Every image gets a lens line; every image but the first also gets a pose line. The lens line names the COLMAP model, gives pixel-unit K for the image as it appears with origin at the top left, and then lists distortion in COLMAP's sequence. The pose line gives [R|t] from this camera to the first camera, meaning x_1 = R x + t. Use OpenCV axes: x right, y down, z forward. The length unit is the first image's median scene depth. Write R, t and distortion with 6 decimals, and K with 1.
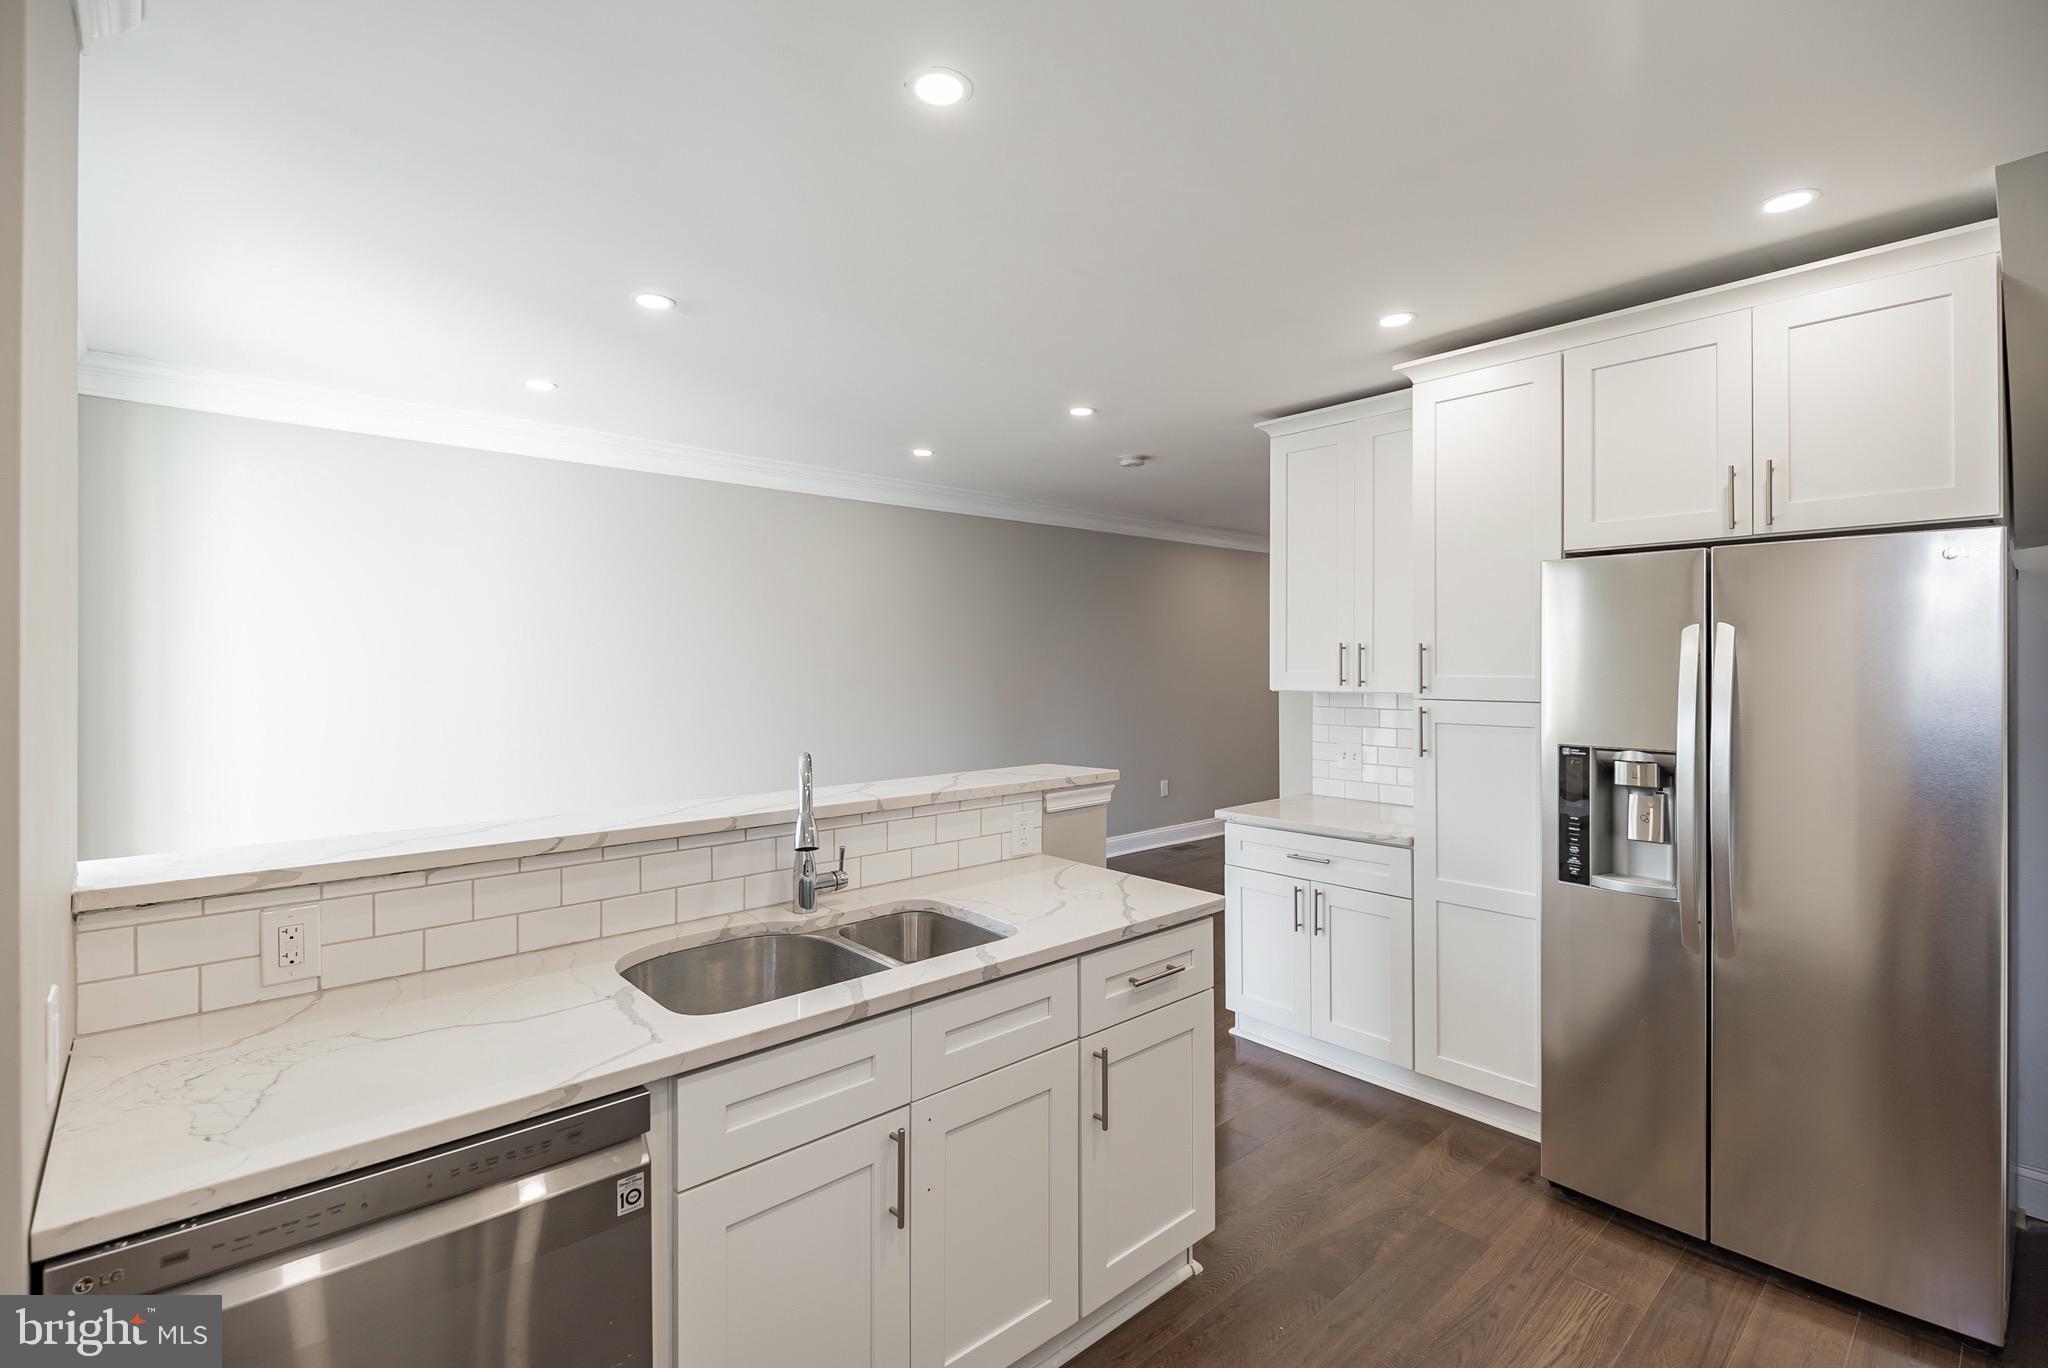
lens RADIAL K [[932.1, 0, 1019.6], [0, 932.1, 665.1], [0, 0, 1]] dist [0.004106, 0.000345]
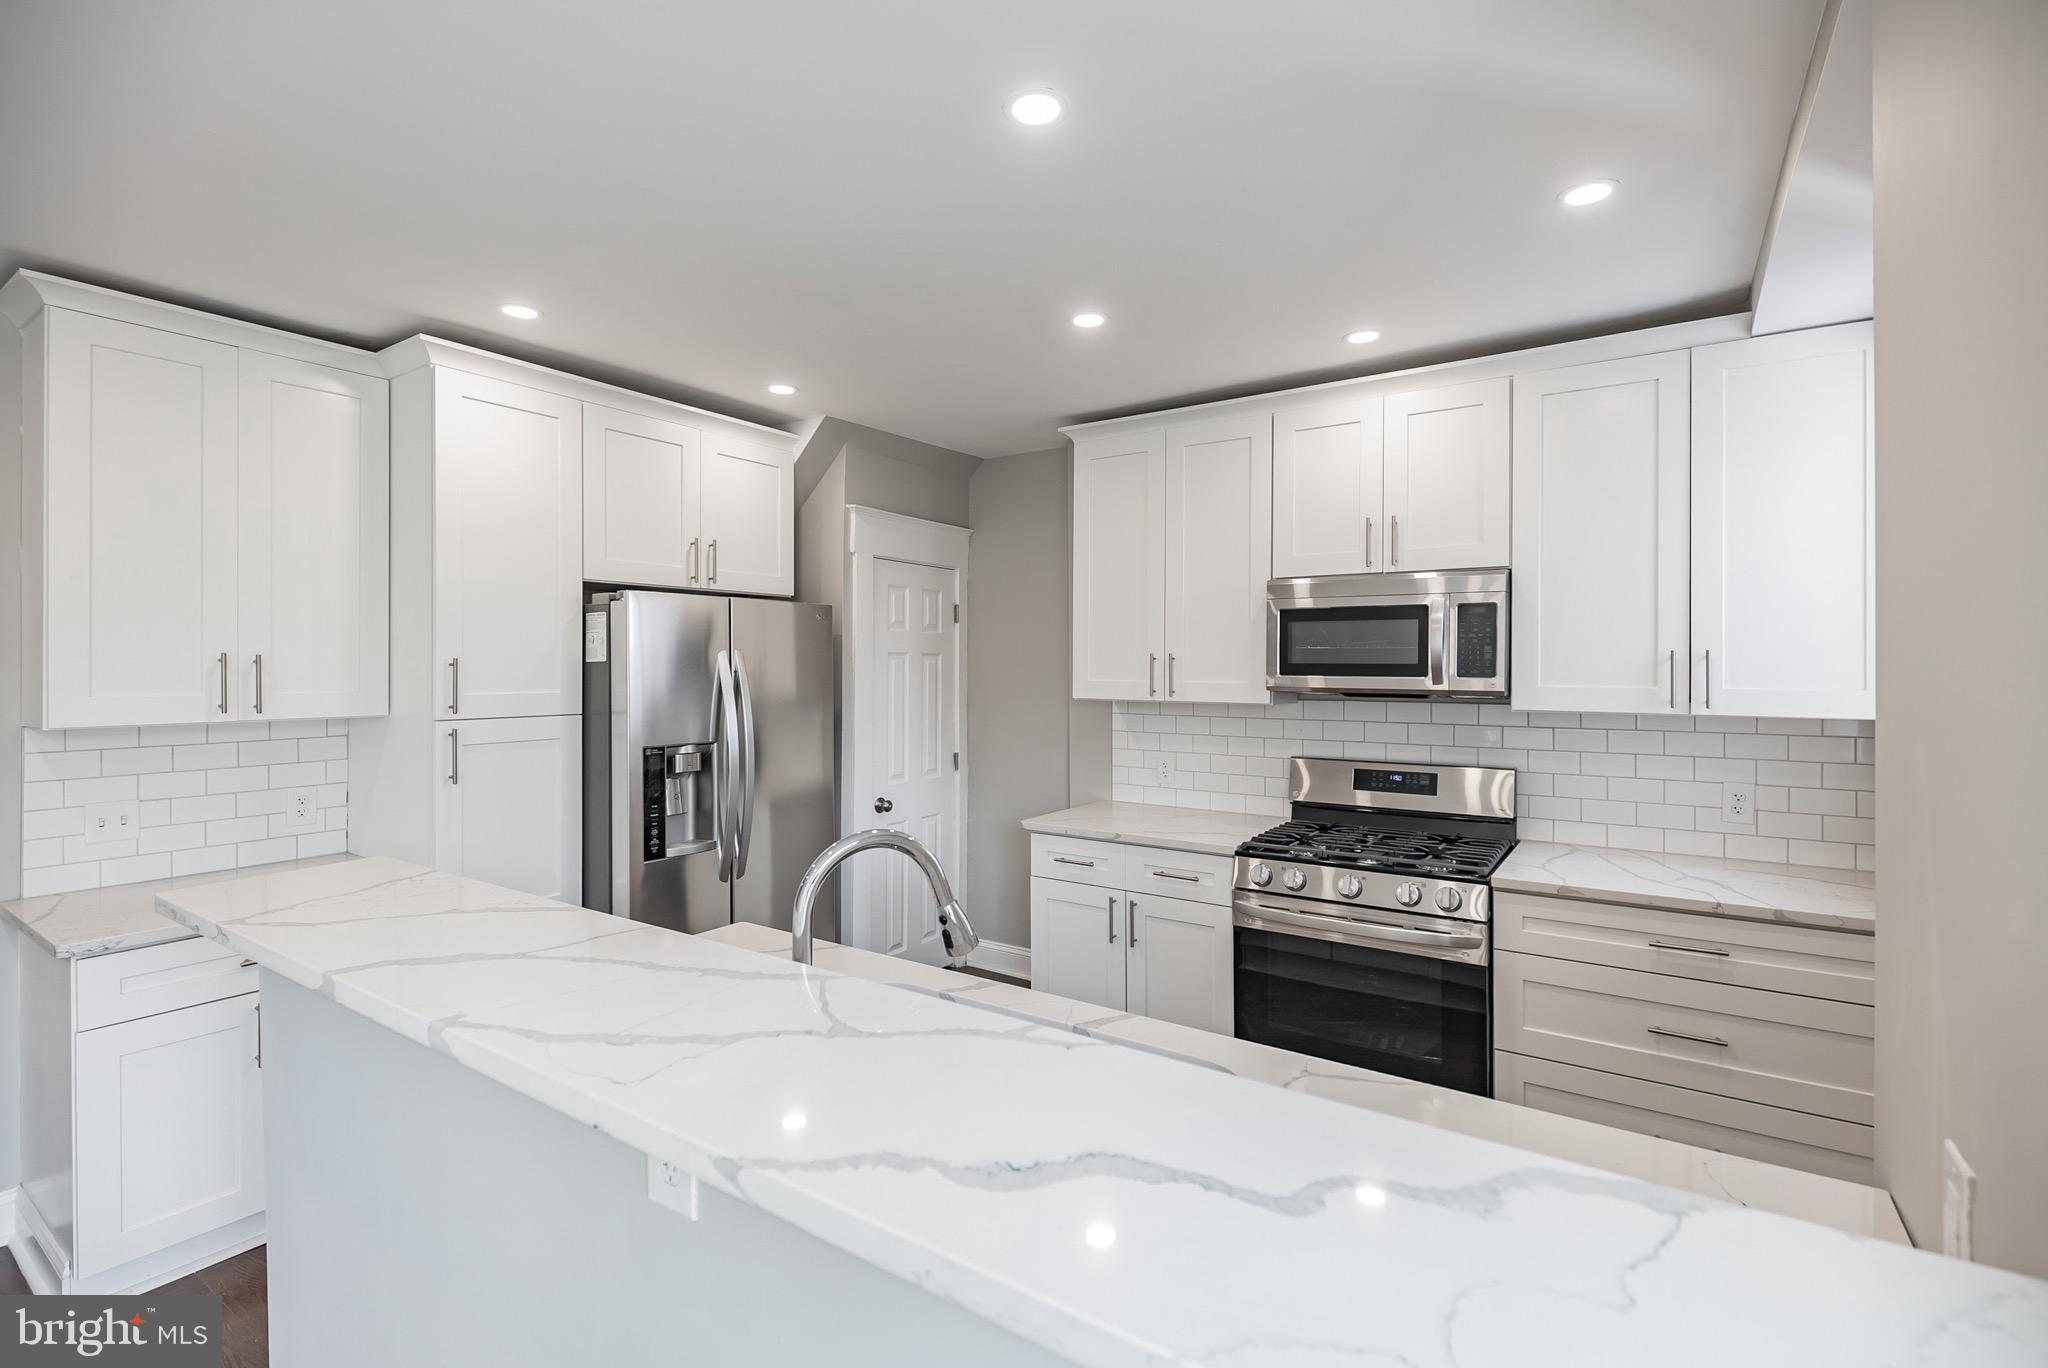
lens RADIAL K [[932.1, 0, 1020.4], [0, 932.1, 672.7], [0, 0, 1]] dist [0.004106, 0.000345]
pose [[-0.226174, -0.000887, 0.974087, -0.688338], [0.009221, 0.999953, 0.003052, -0.008497], [-0.974043, 0.009673, -0.226155, 0.807351]]
